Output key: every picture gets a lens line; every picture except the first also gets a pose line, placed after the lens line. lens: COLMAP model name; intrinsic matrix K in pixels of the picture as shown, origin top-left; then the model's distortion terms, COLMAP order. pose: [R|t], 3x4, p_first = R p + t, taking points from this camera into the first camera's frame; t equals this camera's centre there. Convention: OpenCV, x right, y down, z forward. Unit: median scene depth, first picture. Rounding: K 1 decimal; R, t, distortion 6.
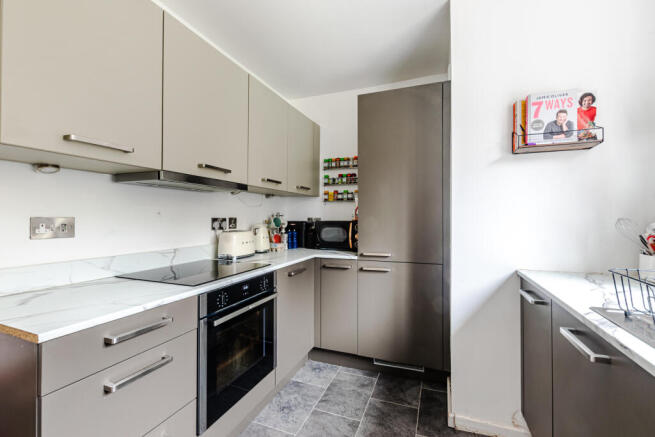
lens RADIAL K [[284.1, 0, 328.1], [0, 284.1, 216.6], [0, 0, 1]] dist [-0.000010, 0.000028]
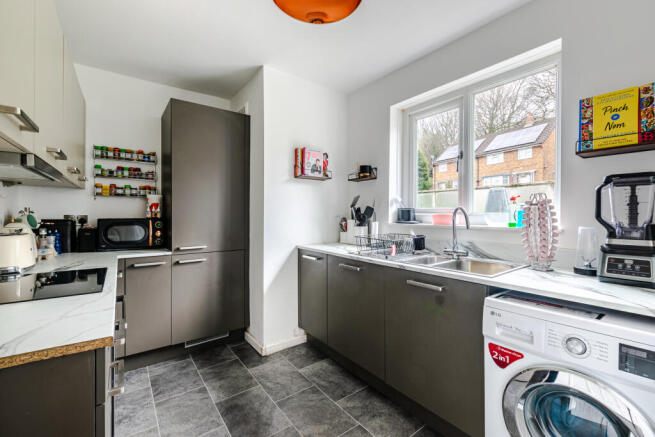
lens RADIAL K [[284.1, 0, 330.4], [0, 284.1, 216.3], [0, 0, 1]] dist [-0.000010, 0.000028]
pose [[0.524699, -0.004096, 0.851278, -0.481080], [-0.005548, 0.999951, 0.008232, -0.003421], [-0.851270, -0.009042, 0.524651, -0.052783]]
